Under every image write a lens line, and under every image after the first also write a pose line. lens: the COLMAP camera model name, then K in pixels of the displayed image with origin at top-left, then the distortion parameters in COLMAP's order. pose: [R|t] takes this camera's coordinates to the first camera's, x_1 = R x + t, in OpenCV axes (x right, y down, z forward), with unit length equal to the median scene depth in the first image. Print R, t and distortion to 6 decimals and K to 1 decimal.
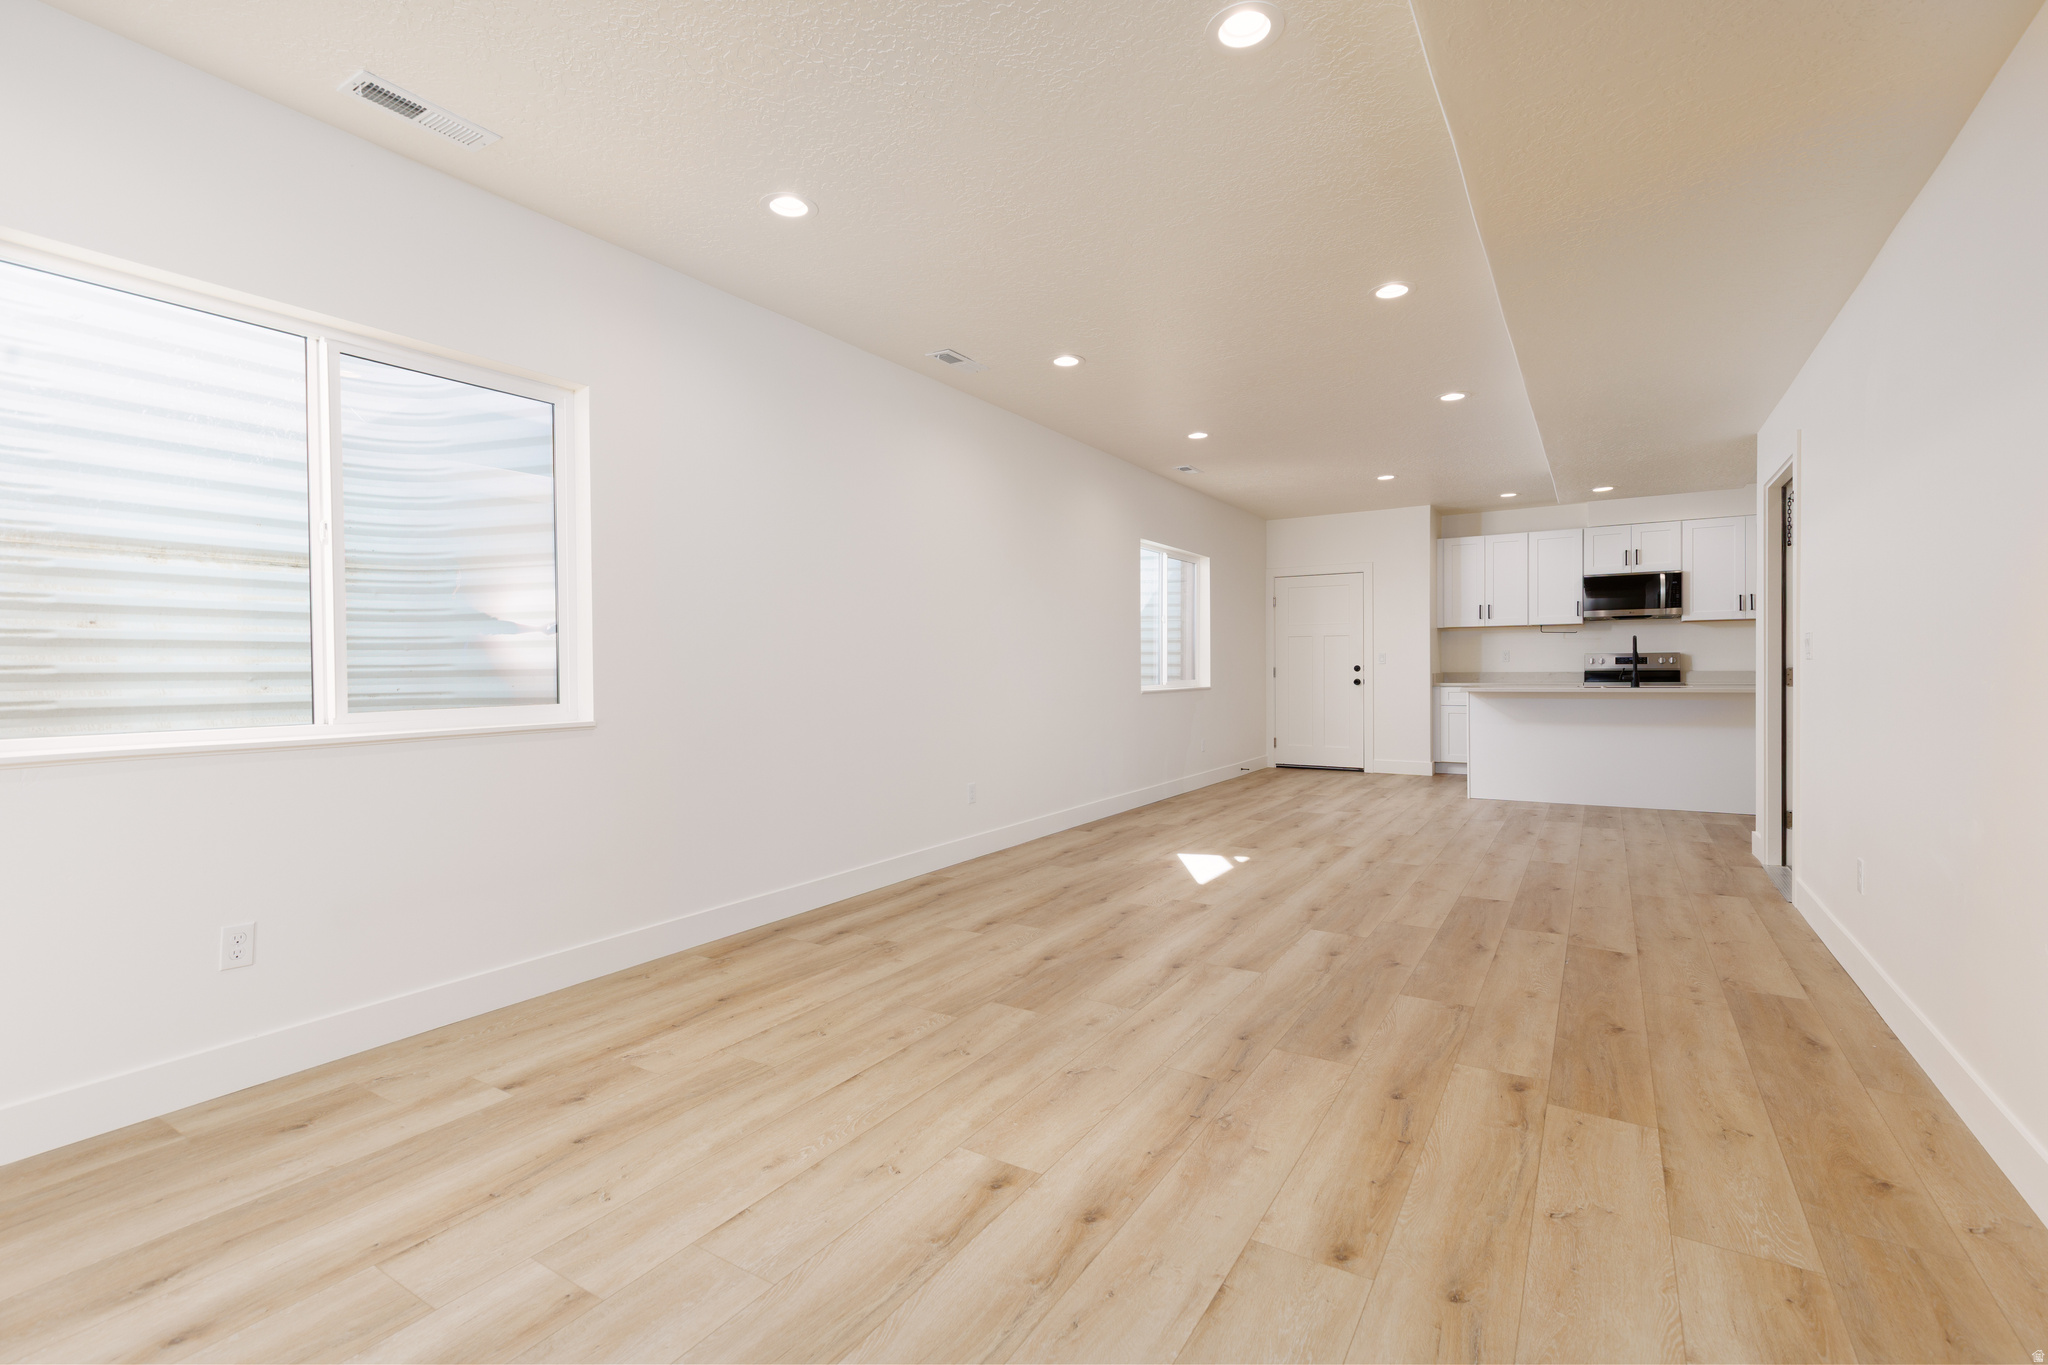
lens RADIAL K [[991.6, 0, 1024.0], [0, 991.6, 682.5], [0, 0, 1]] dist [-0.000685, -0.000381]
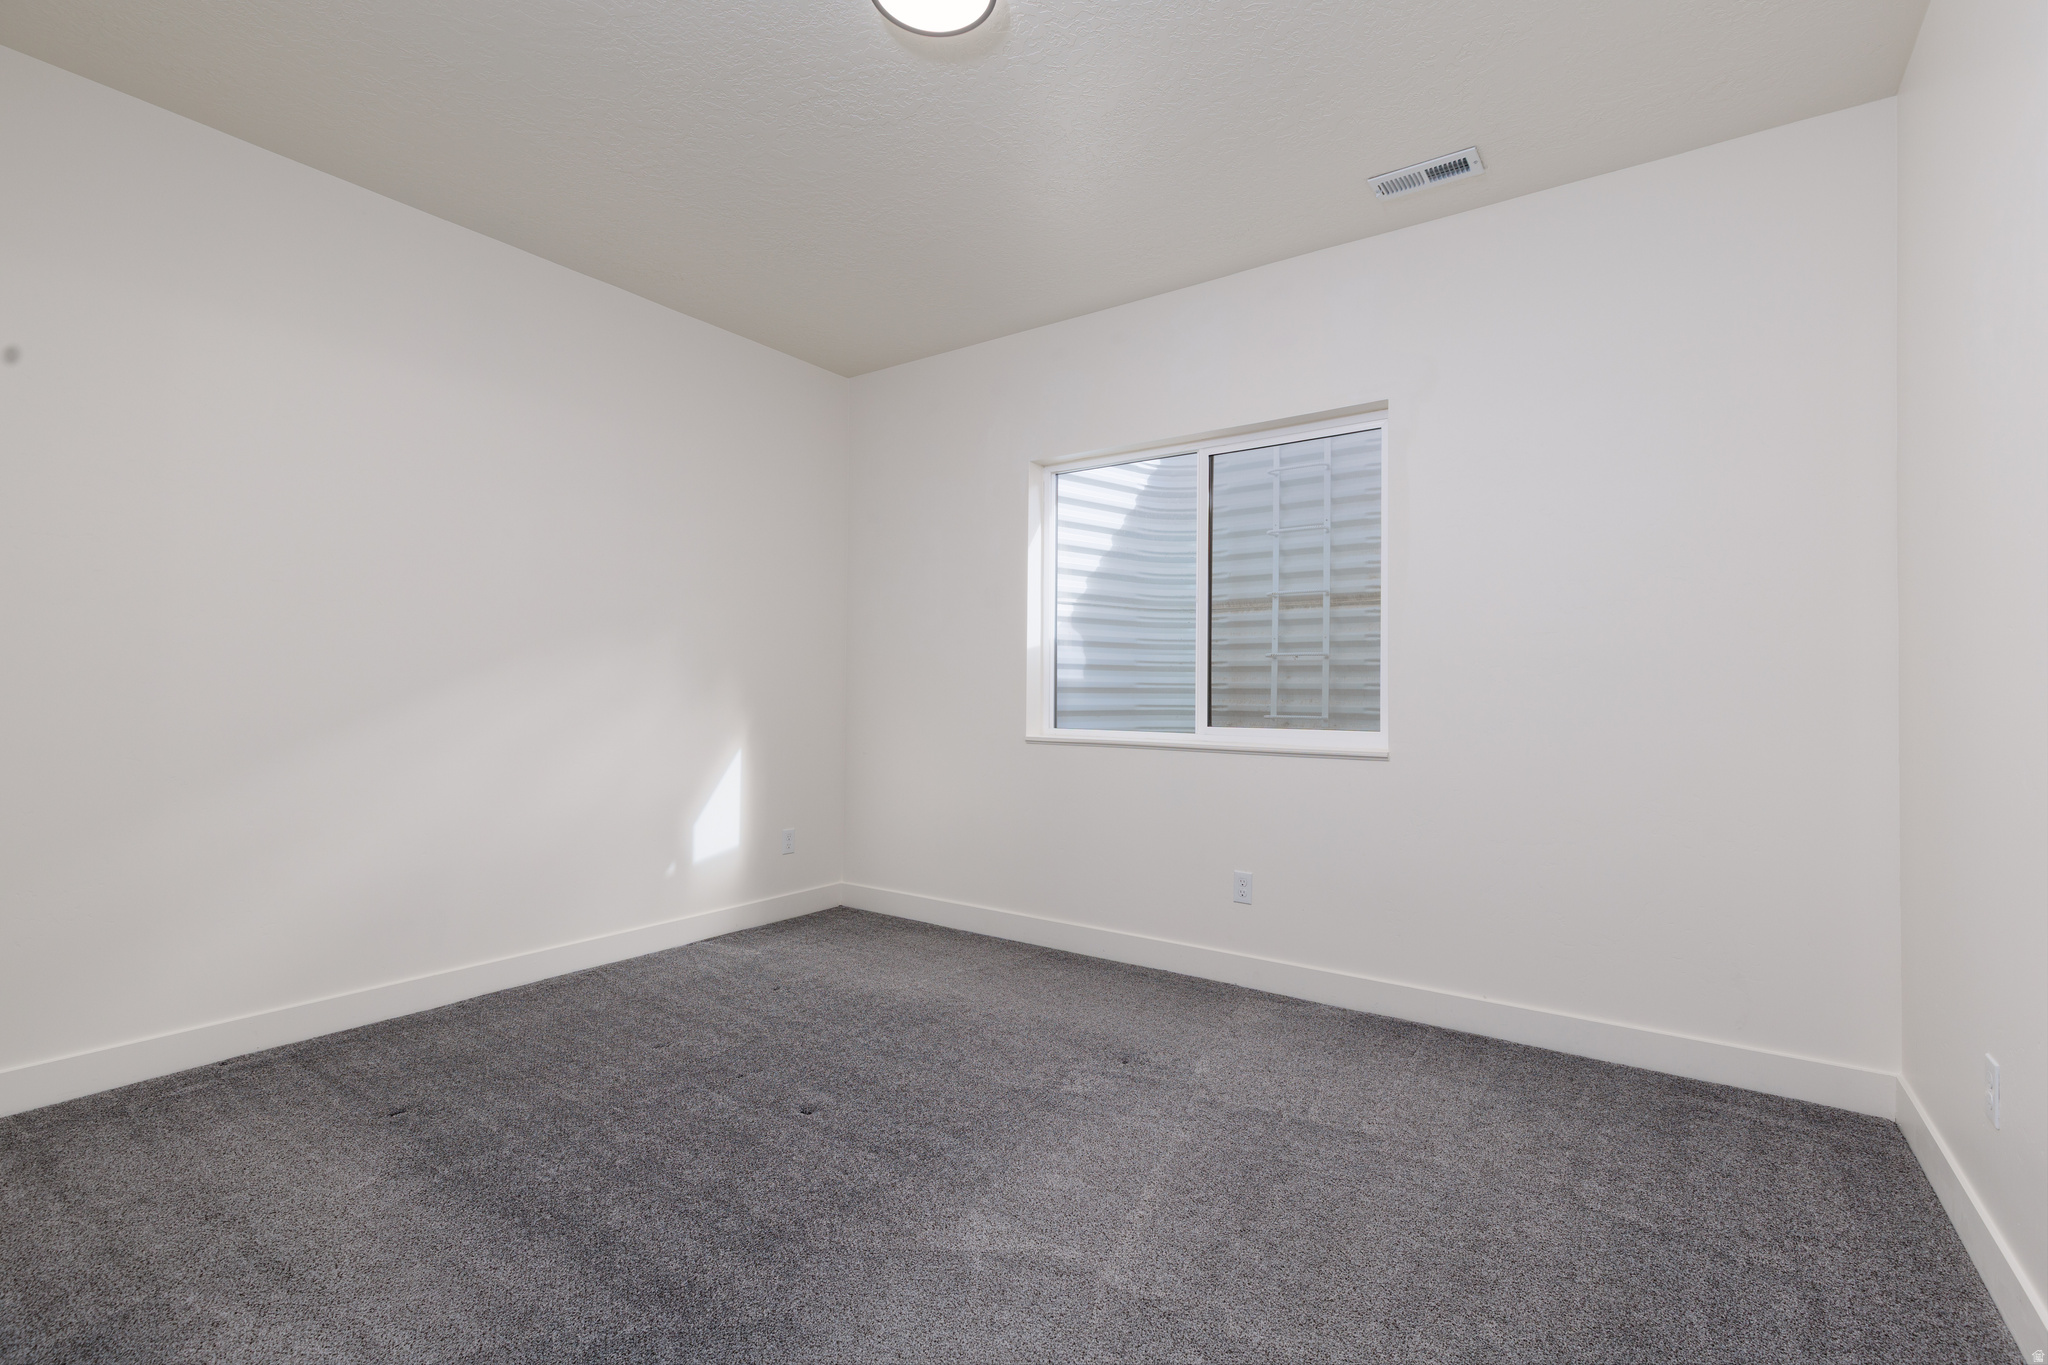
lens RADIAL K [[991.6, 0, 1024.0], [0, 991.6, 682.5], [0, 0, 1]] dist [-0.000685, -0.000381]
pose [[-0.145662, 0.000909, -0.989334, 1.014782], [-0.006212, 0.999979, 0.001833, -0.039770], [0.989315, 0.006412, -0.145653, 1.565223]]
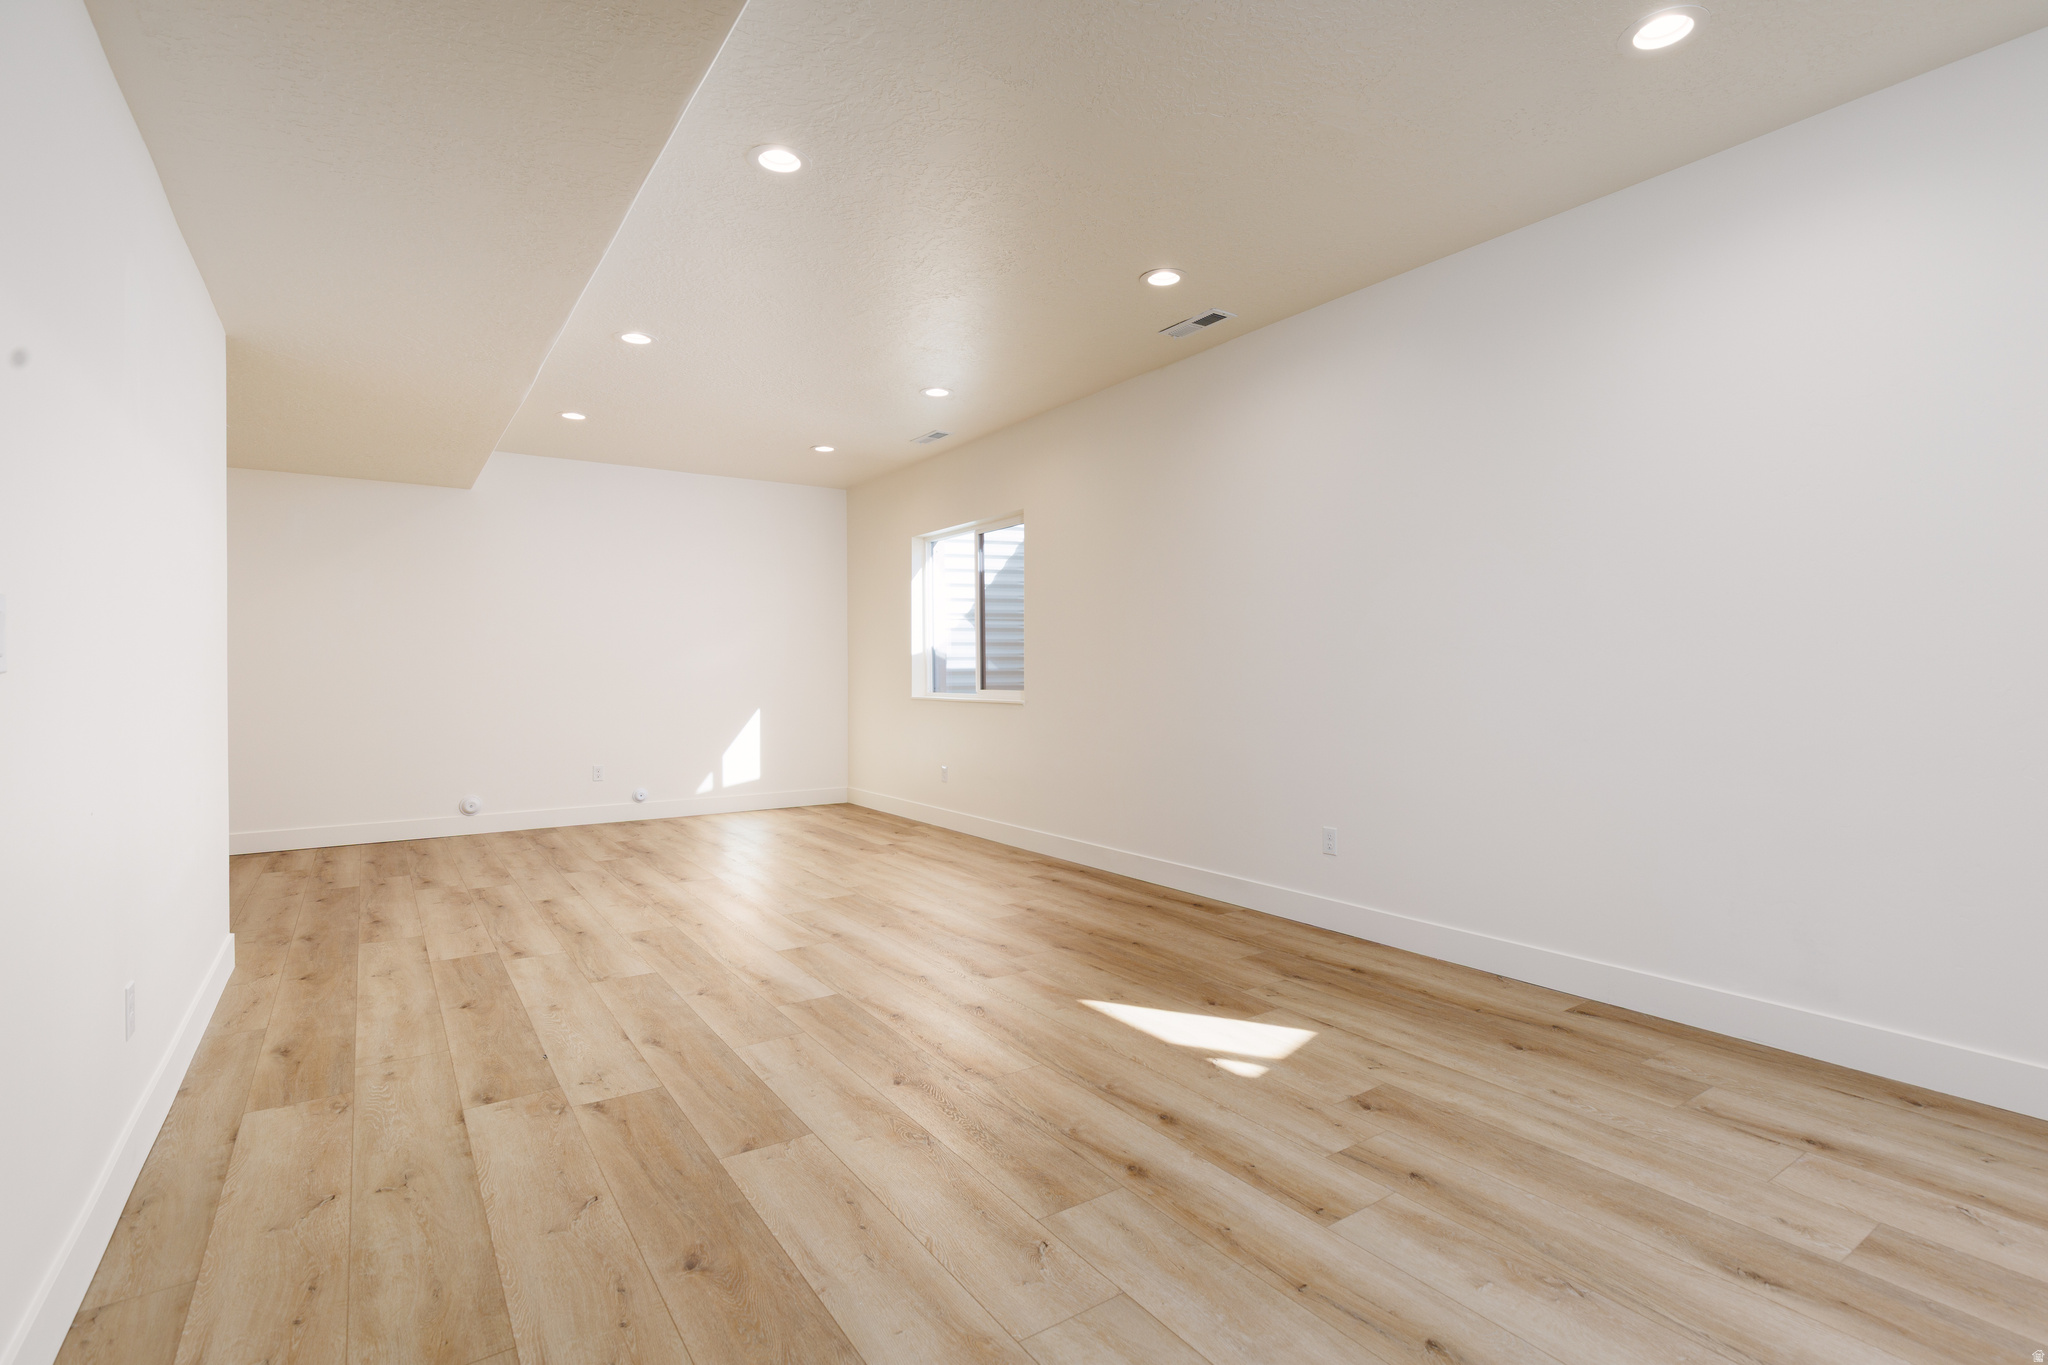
lens RADIAL K [[991.6, 0, 1024.0], [0, 991.6, 682.5], [0, 0, 1]] dist [-0.000685, -0.000381]
pose [[-0.441760, 0.022863, -0.896842, 1.183050], [-0.003570, 0.999622, 0.027242, -0.045901], [0.897126, 0.015237, -0.441512, 1.845700]]
